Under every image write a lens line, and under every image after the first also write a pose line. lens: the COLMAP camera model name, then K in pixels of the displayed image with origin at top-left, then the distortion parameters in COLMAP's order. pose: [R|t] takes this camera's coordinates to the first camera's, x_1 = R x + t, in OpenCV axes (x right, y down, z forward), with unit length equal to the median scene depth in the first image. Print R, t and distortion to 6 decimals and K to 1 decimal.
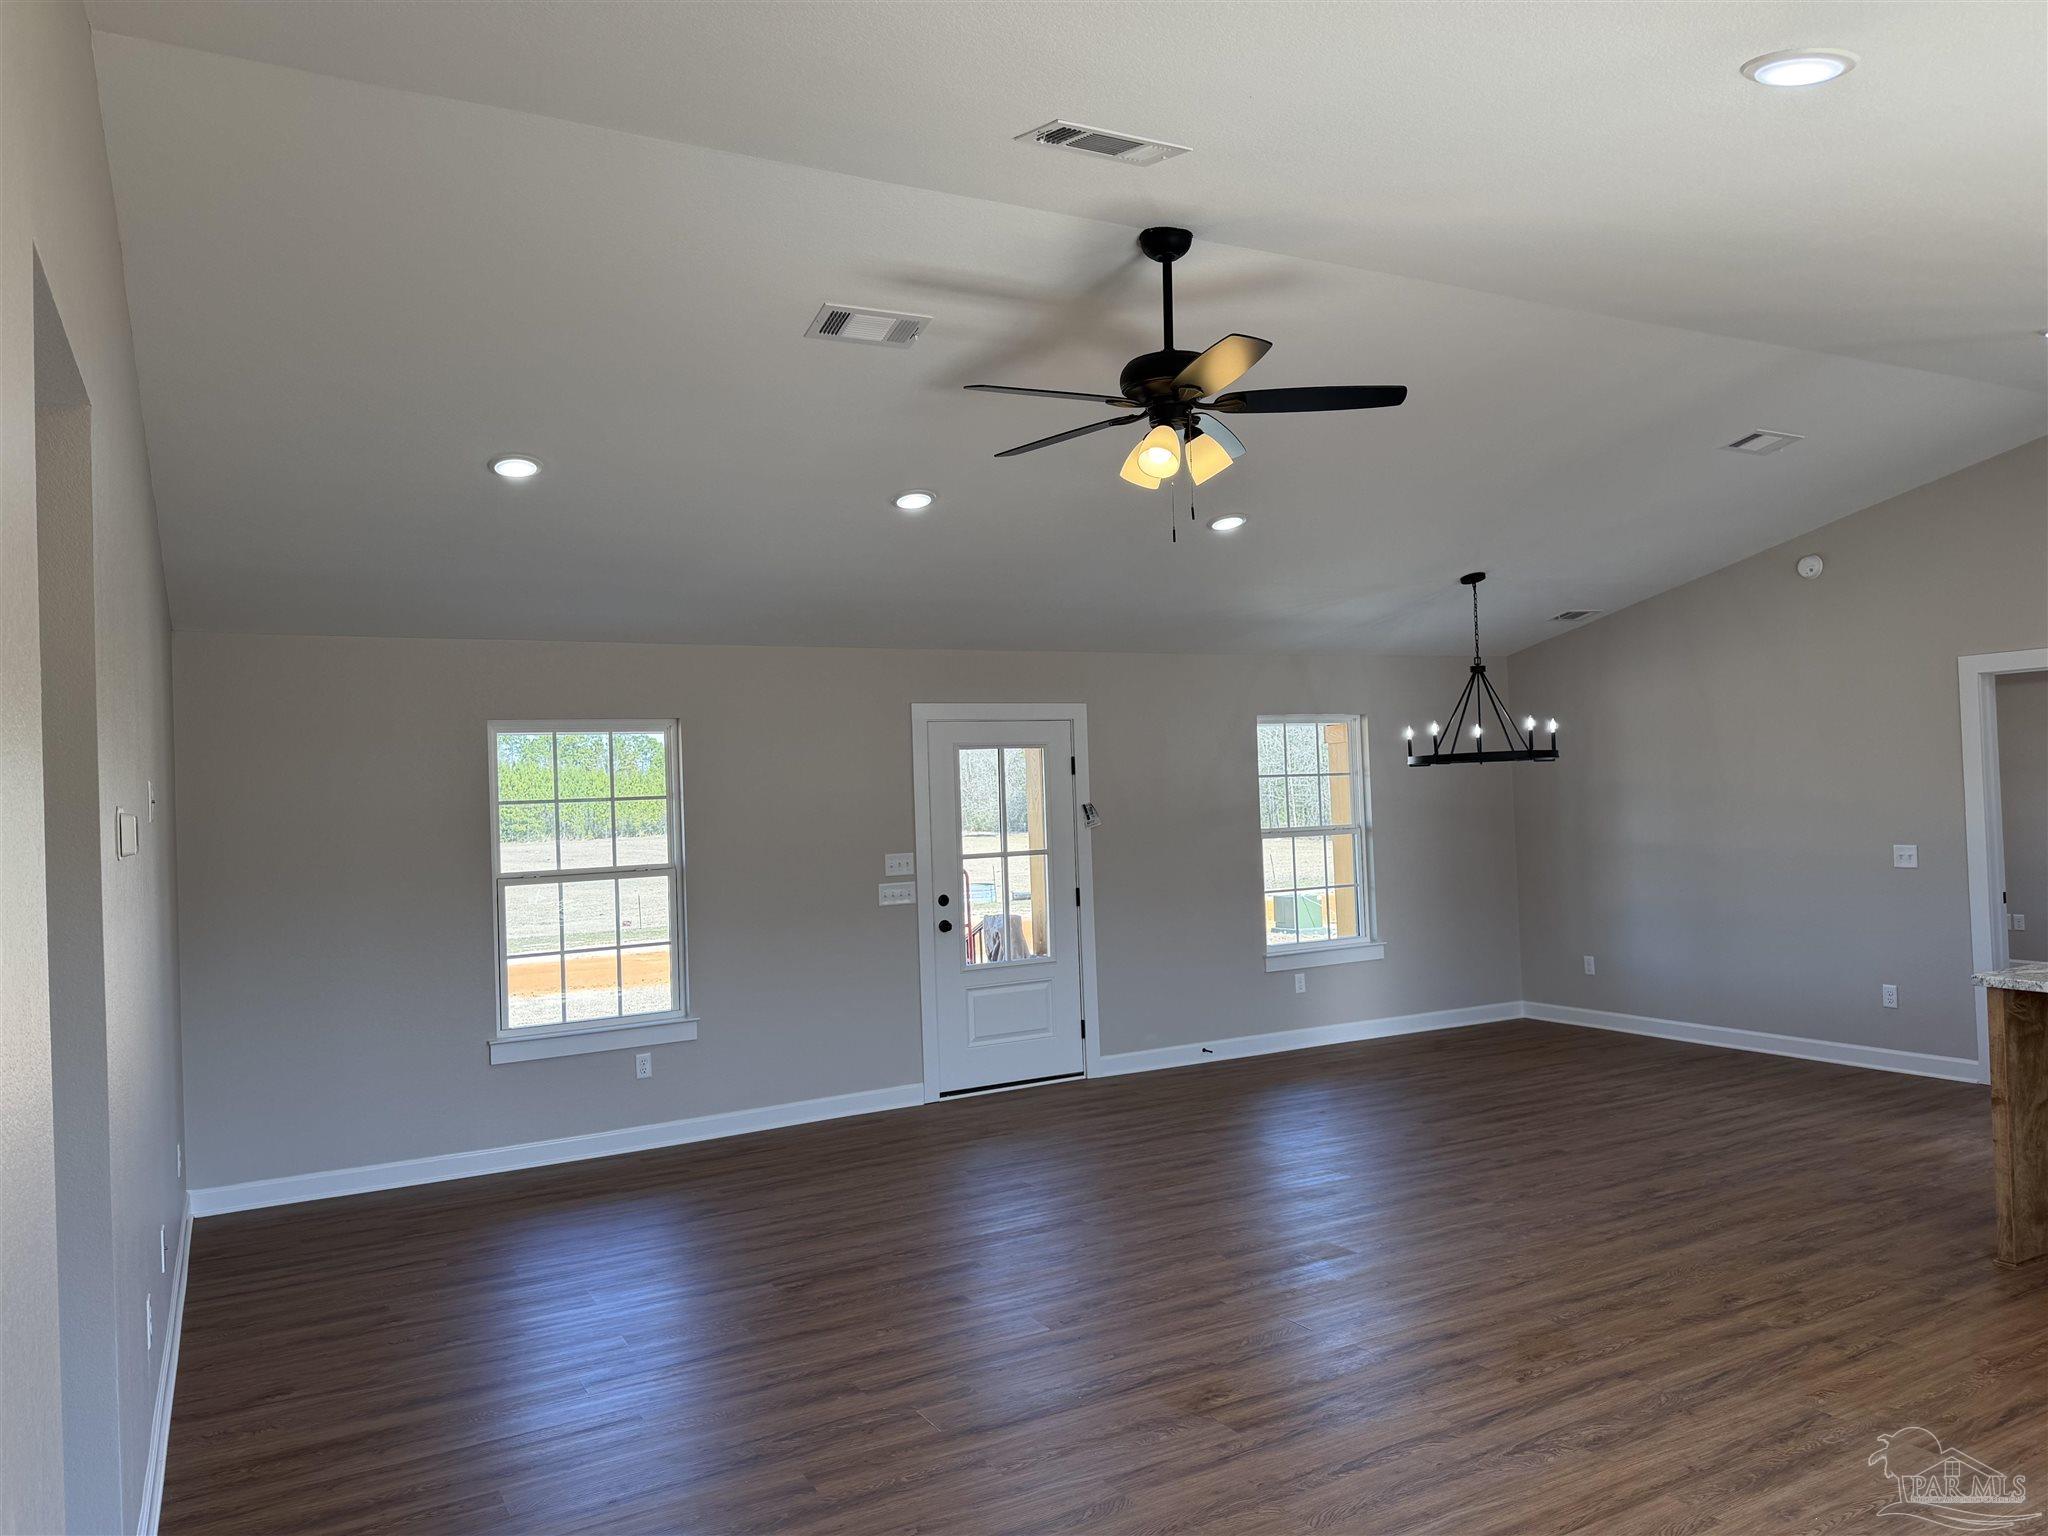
lens RADIAL K [[1442.8, 0, 1013.0], [0, 1442.8, 753.2], [0, 0, 1]] dist [0.008401, -0.006457]
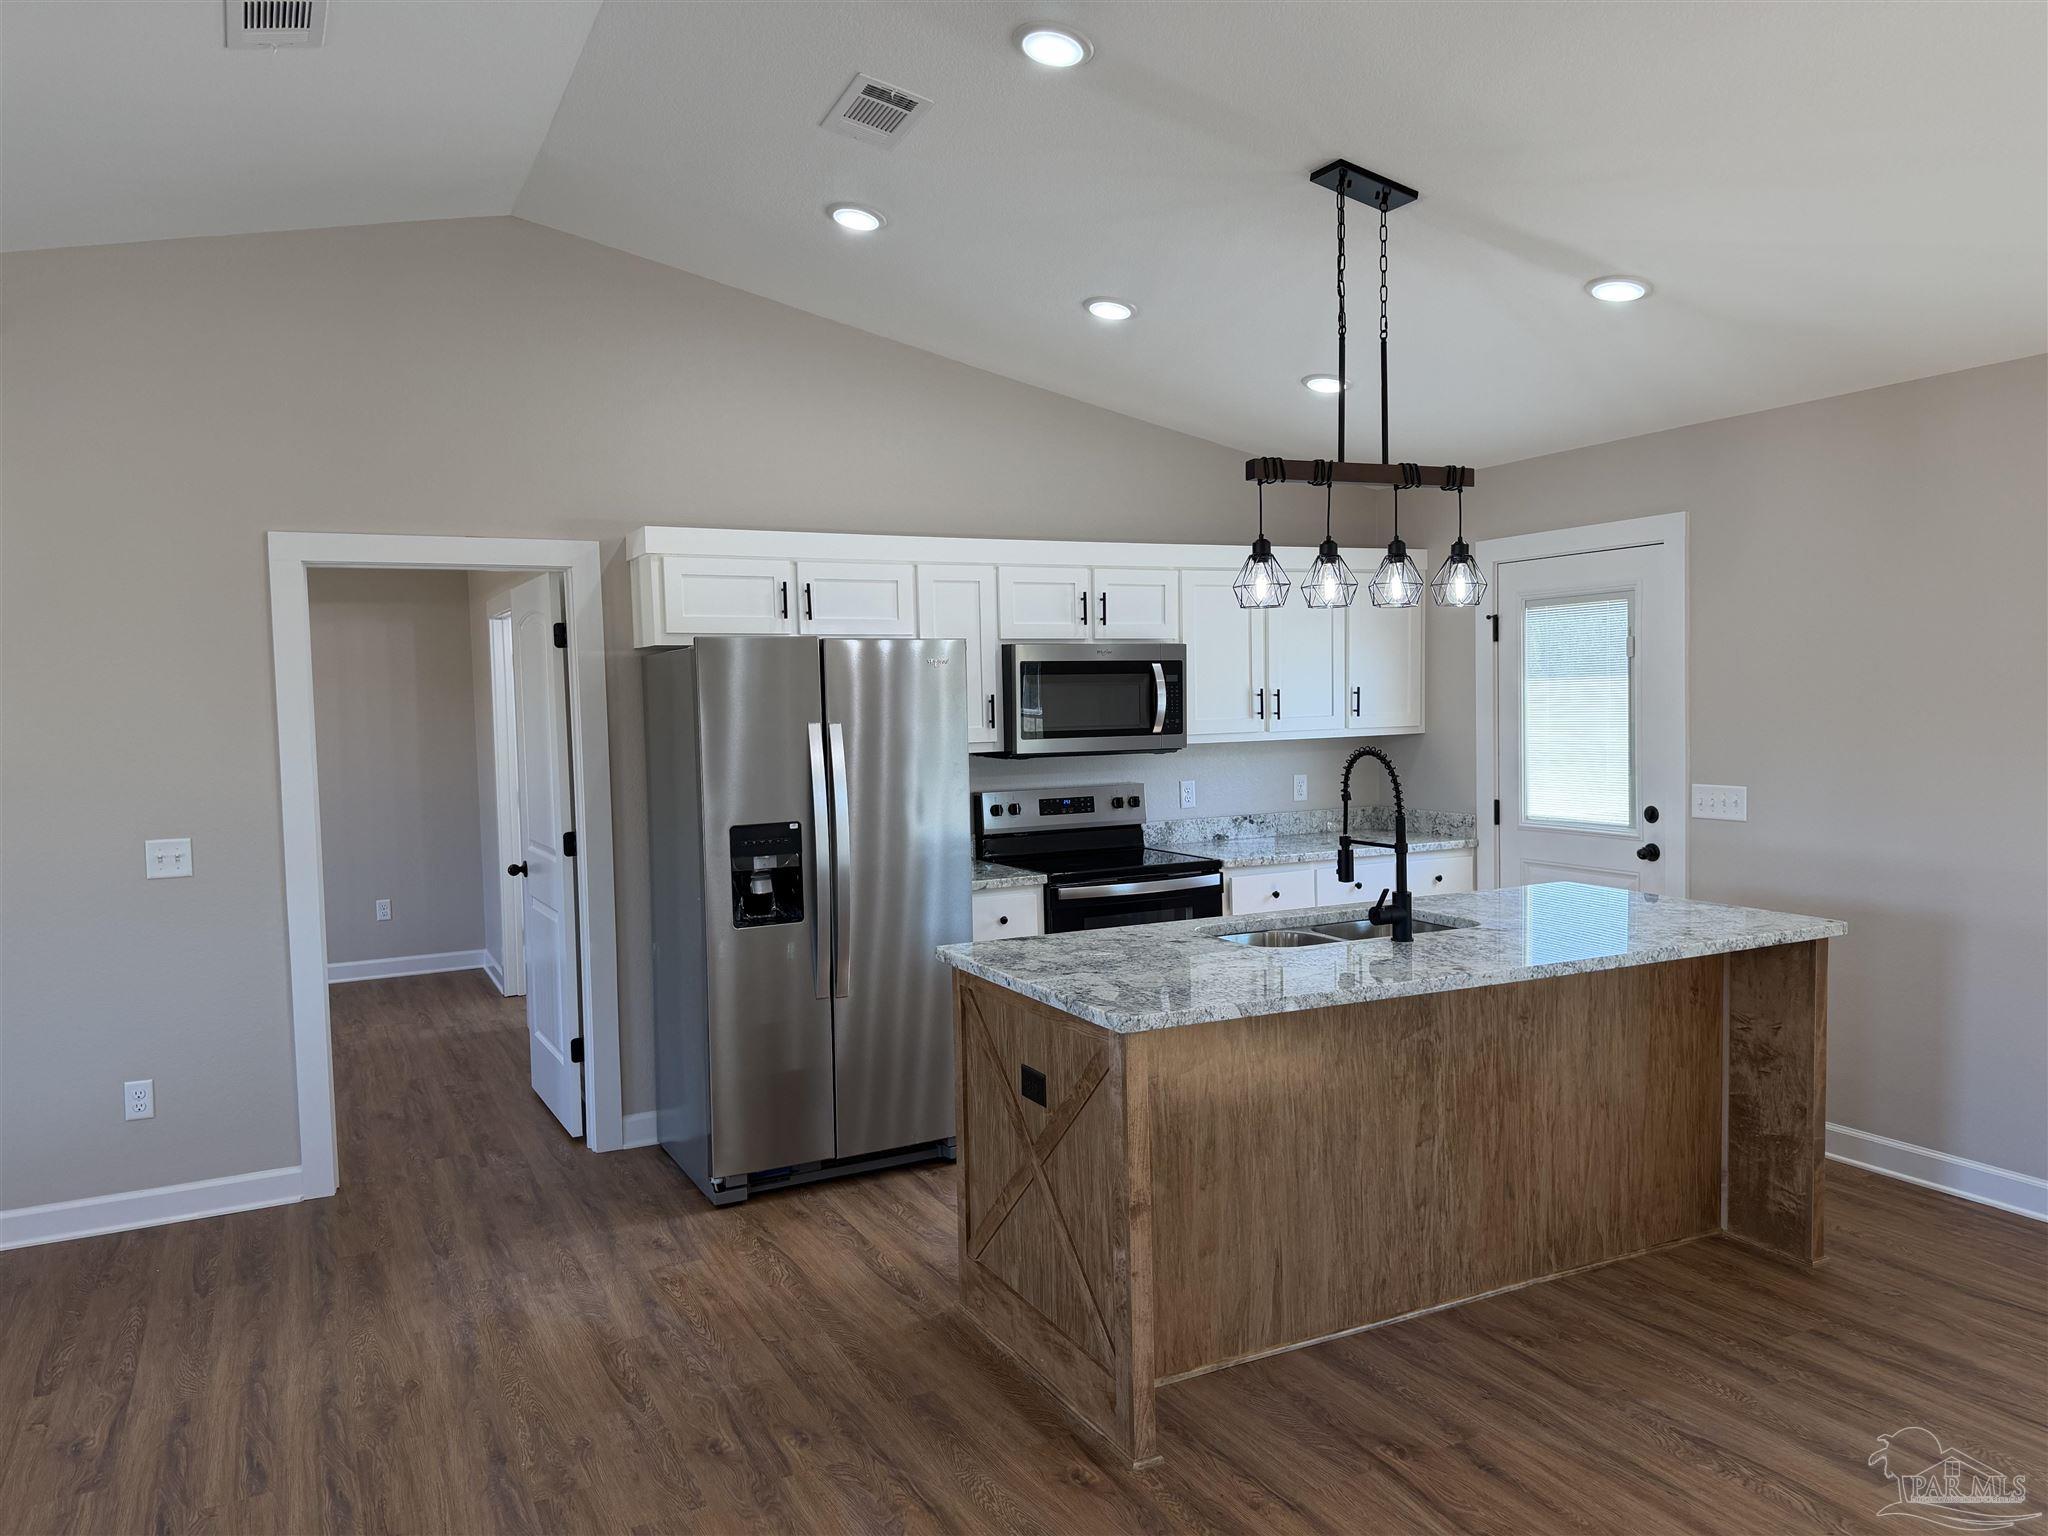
lens RADIAL K [[1439.2, 0, 1024.0], [0, 1439.2, 768.0], [0, 0, 1]] dist [-0.004786, -0.005617]
pose [[0.022547, -0.019363, 0.999558, 0.062993], [-0.003446, 0.999805, 0.019446, 0.036810], [-0.999740, -0.003883, 0.022476, 1.085859]]
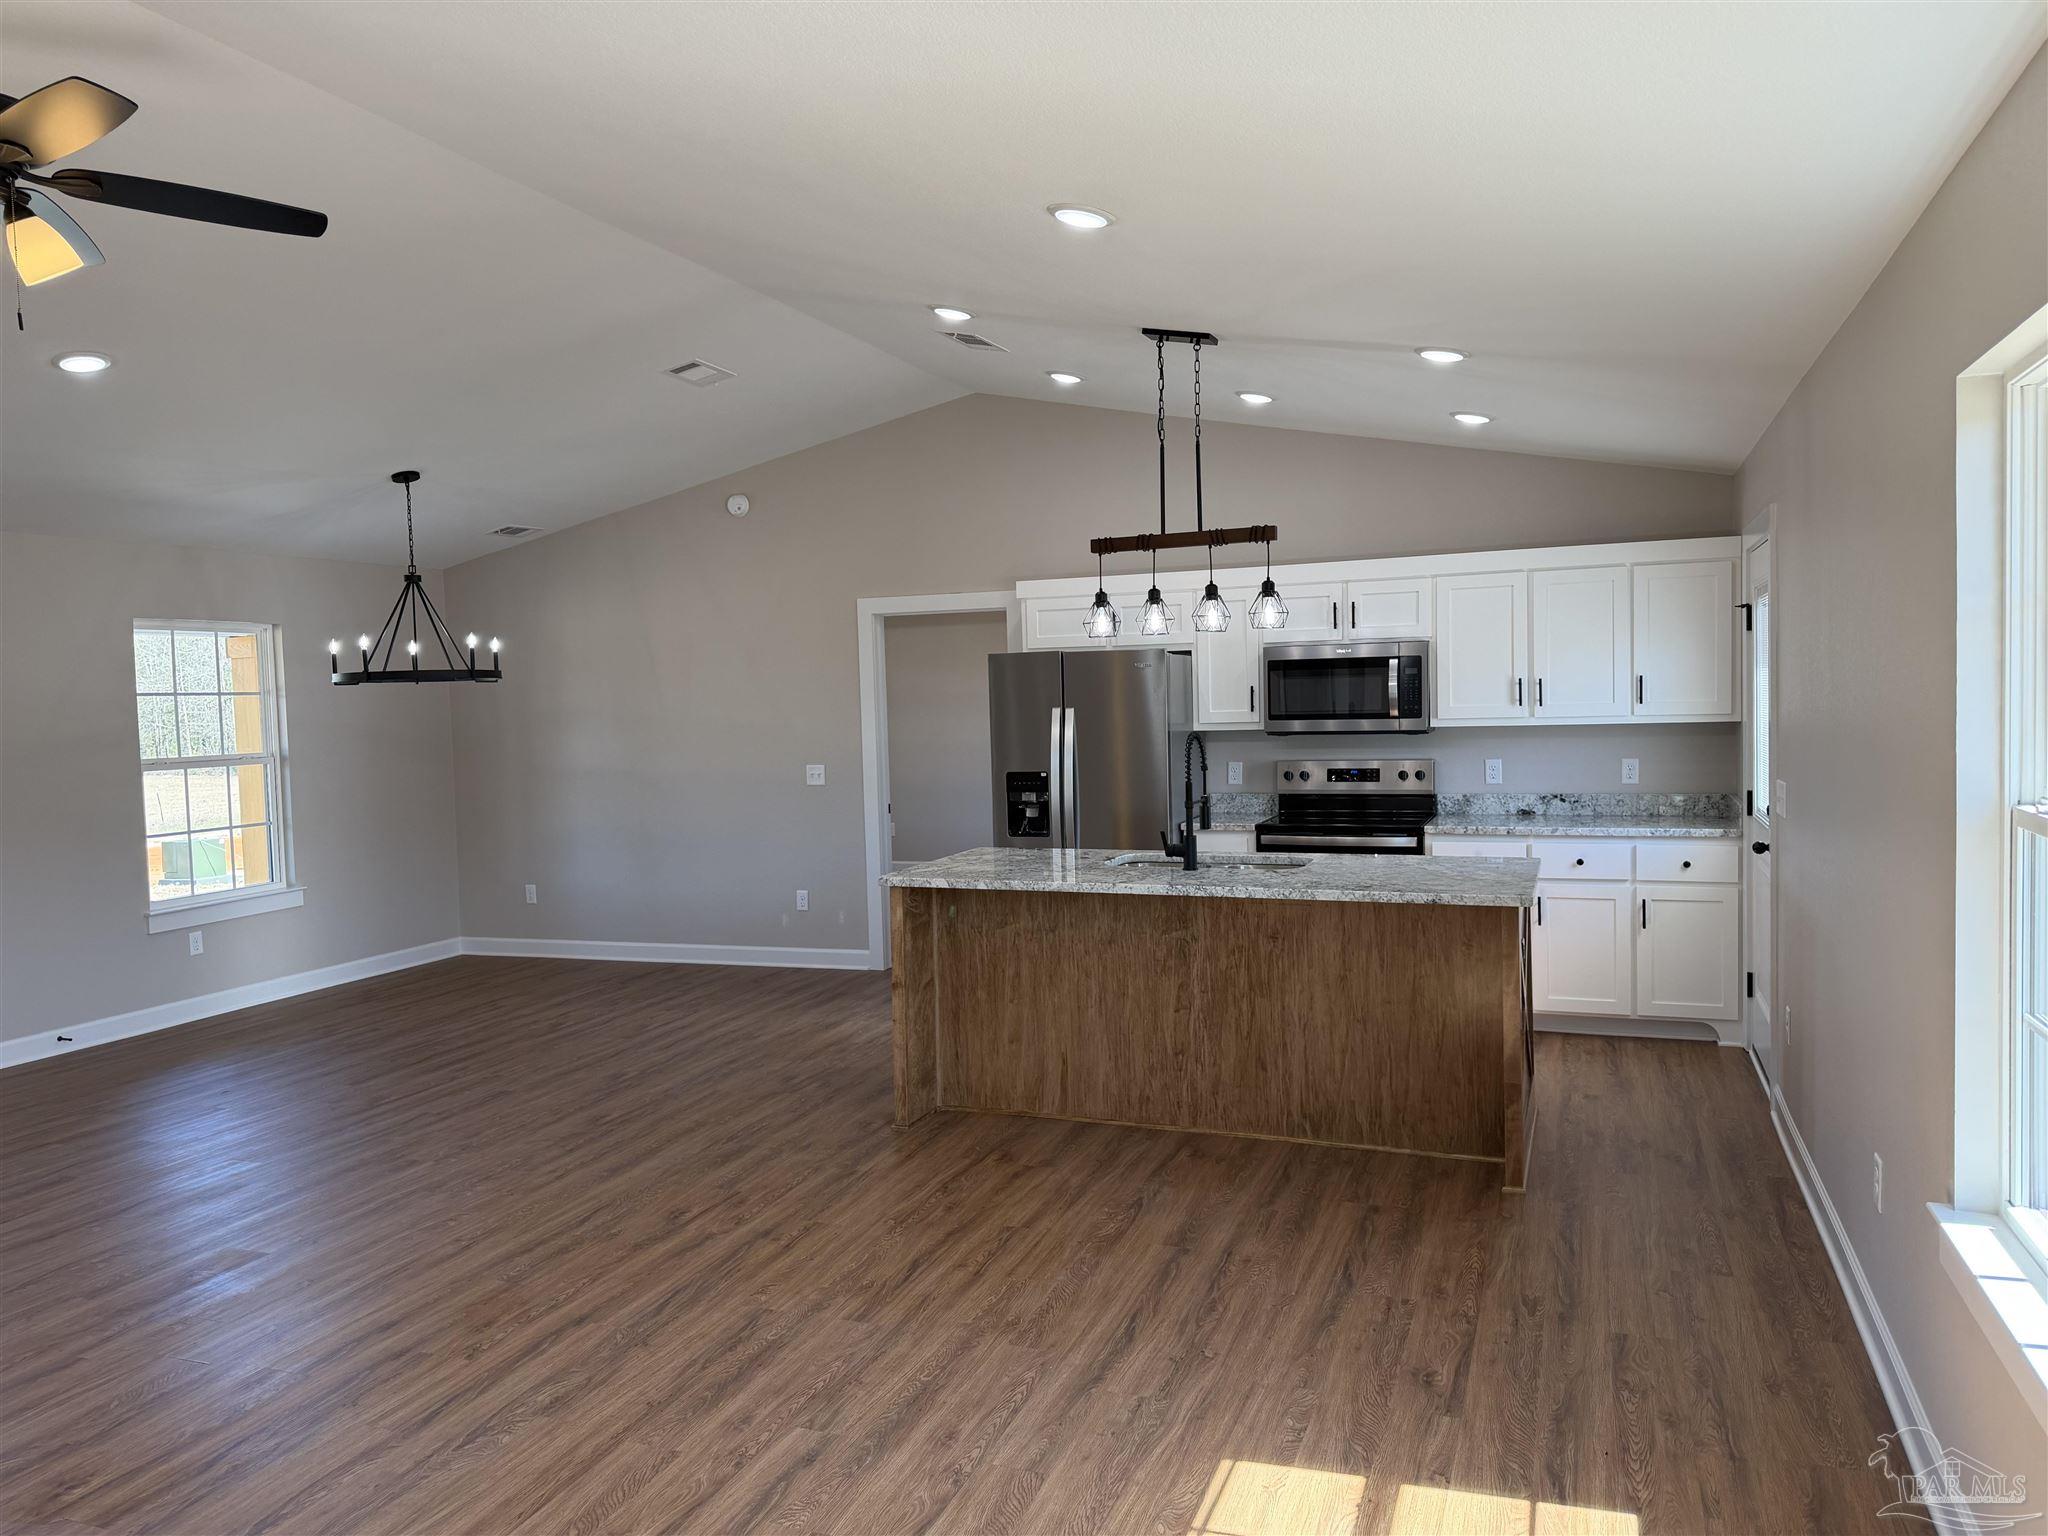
lens RADIAL K [[1442.8, 0, 1013.0], [0, 1442.8, 753.2], [0, 0, 1]] dist [0.008401, -0.006457]
pose [[0.759069, -0.014505, 0.650848, 0.021425], [-0.015590, 0.999060, 0.040448, 0.011958], [-0.650823, -0.040850, 0.758130, 0.087263]]
